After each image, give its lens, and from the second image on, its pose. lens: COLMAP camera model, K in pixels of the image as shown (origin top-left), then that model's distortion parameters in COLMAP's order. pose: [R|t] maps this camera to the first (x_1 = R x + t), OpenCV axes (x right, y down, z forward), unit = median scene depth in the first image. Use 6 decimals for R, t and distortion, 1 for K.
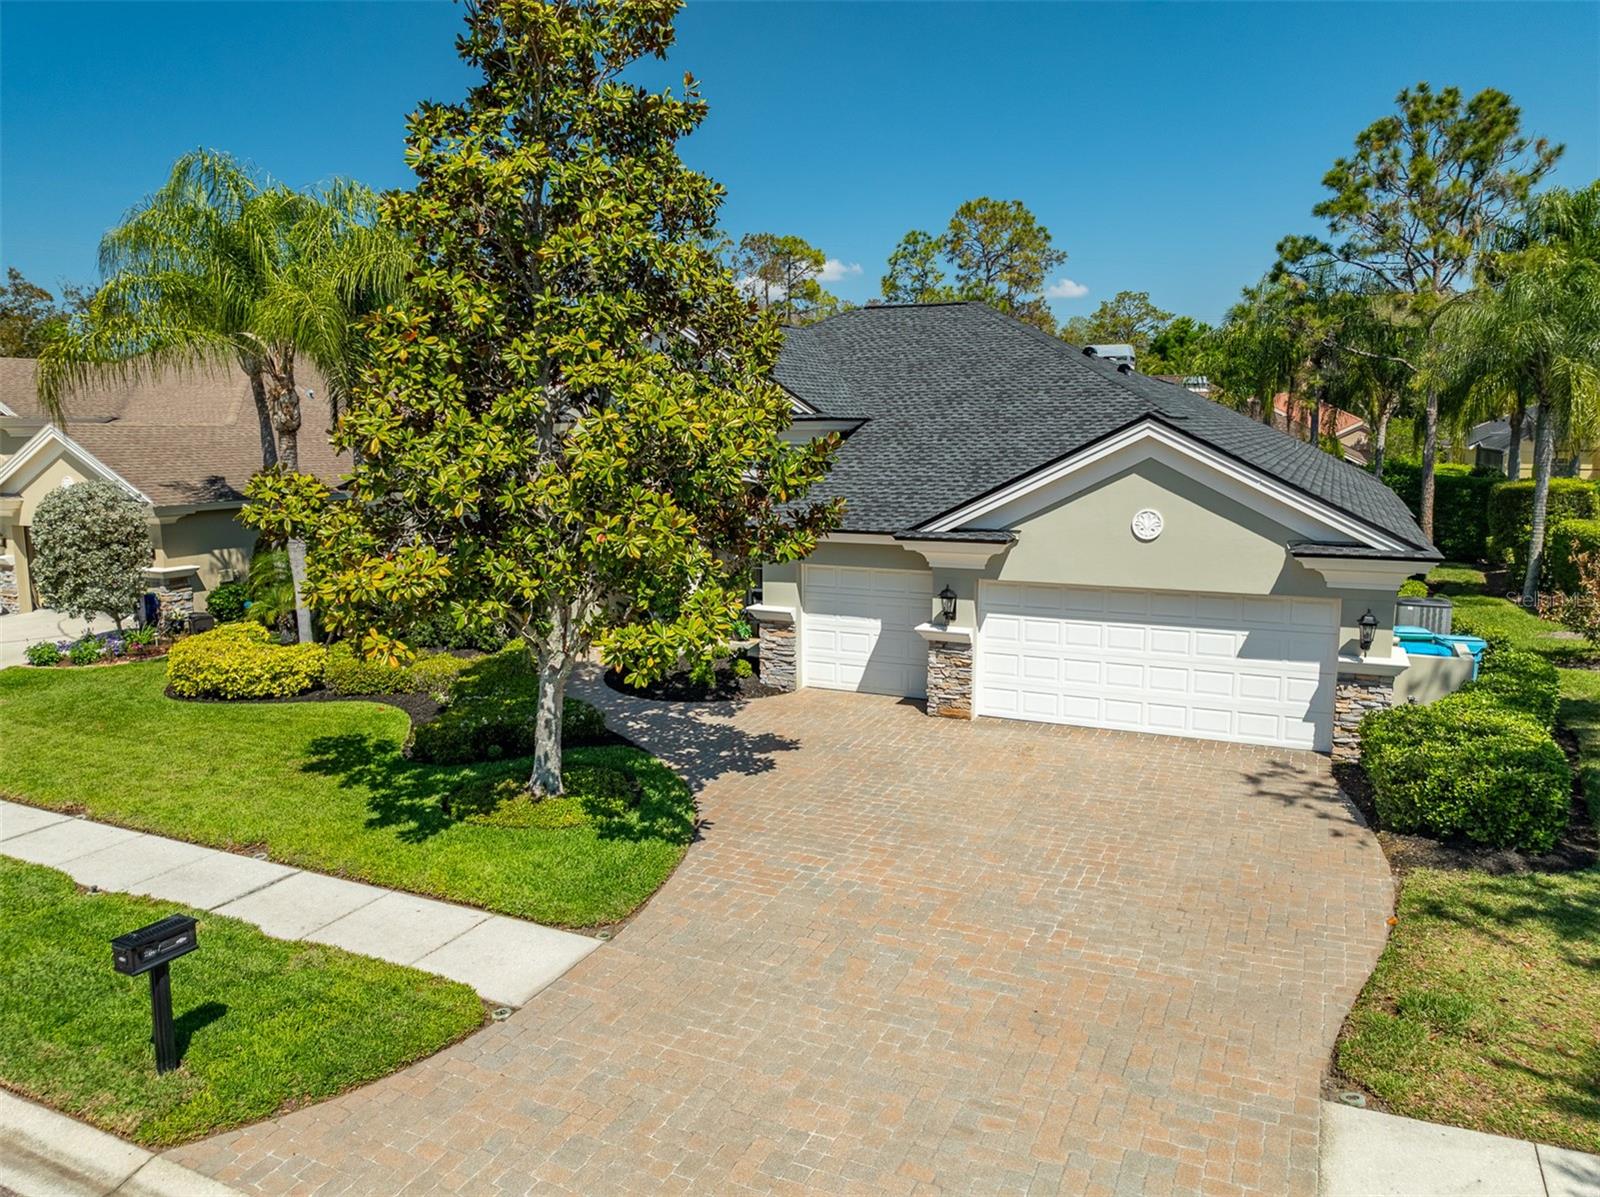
lens RADIAL K [[1112.4, 0, 805.0], [0, 1112.4, 631.3], [0, 0, 1]] dist [-0.027109, 0.002752]
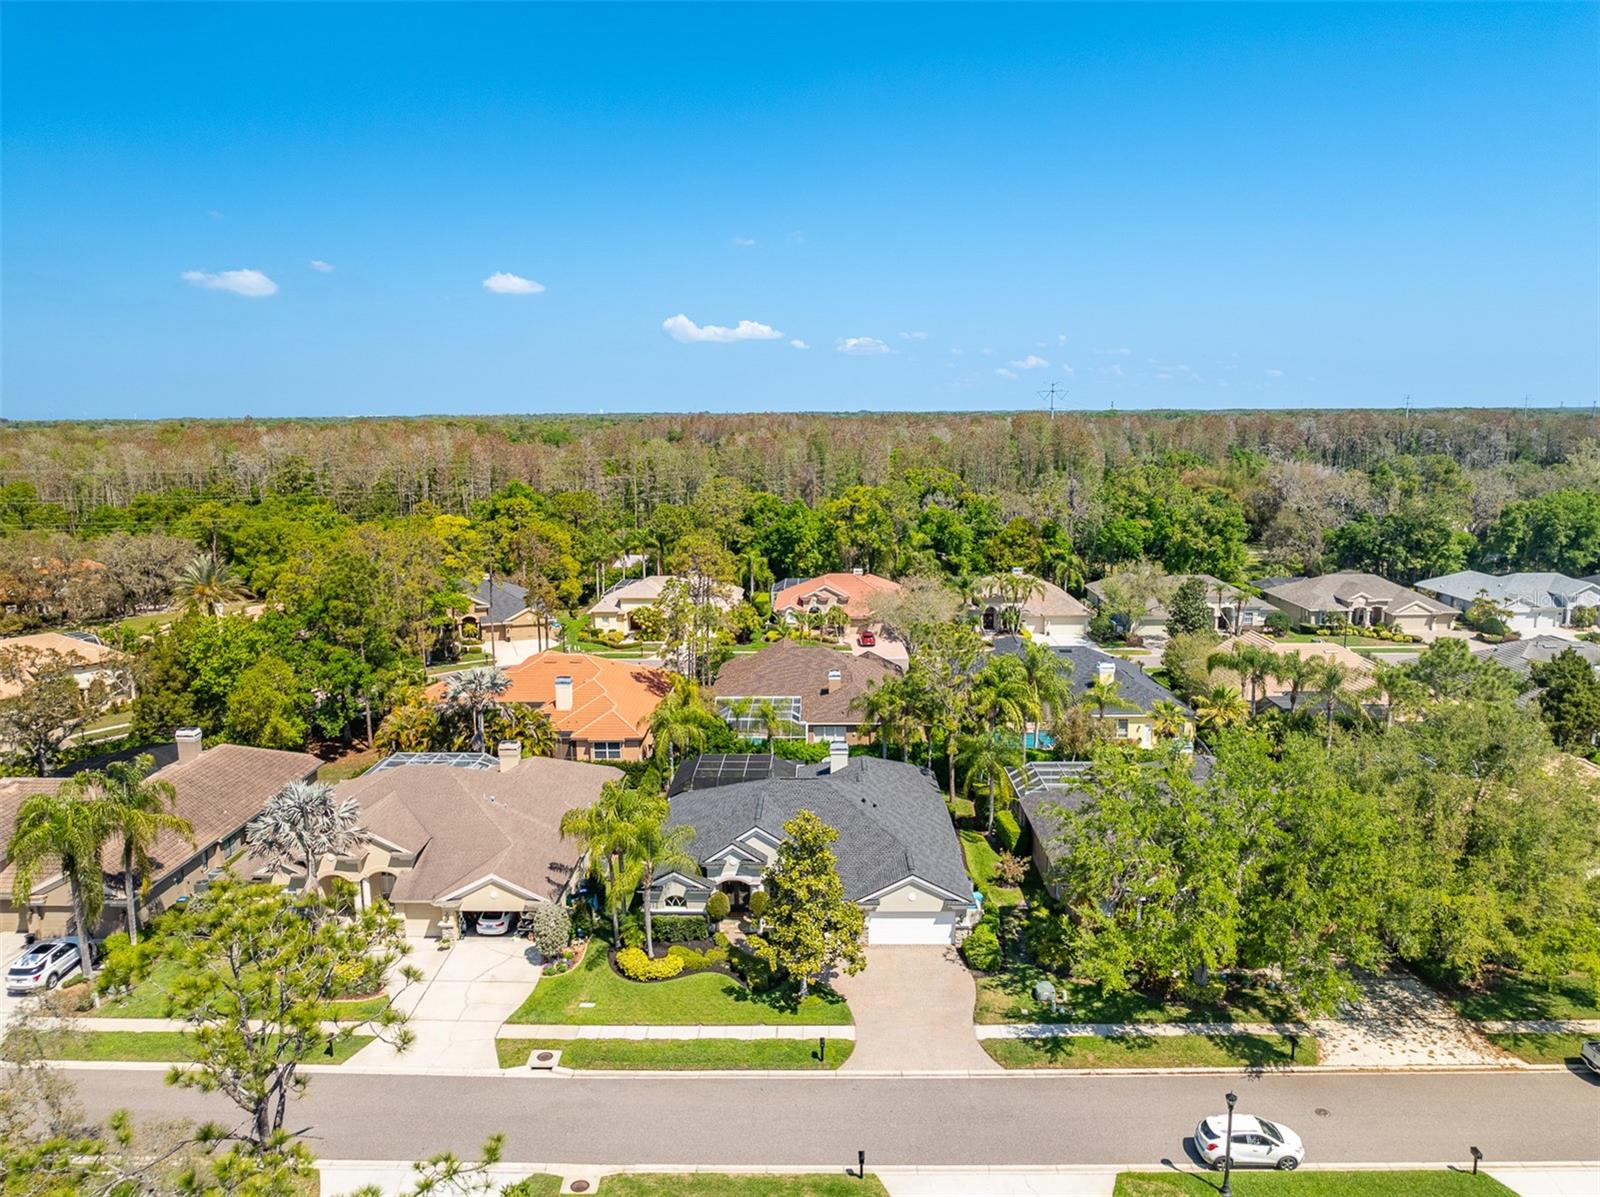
lens RADIAL K [[1129.3, 0, 798.4], [0, 1129.3, 589.2], [0, 0, 1]] dist [-0.034660, 0.024083]
pose [[0.912095, -0.067925, 0.404313, -1.694166], [0.078562, 0.996862, -0.009754, -1.230037], [-0.402382, 0.040660, 0.914569, -2.712494]]
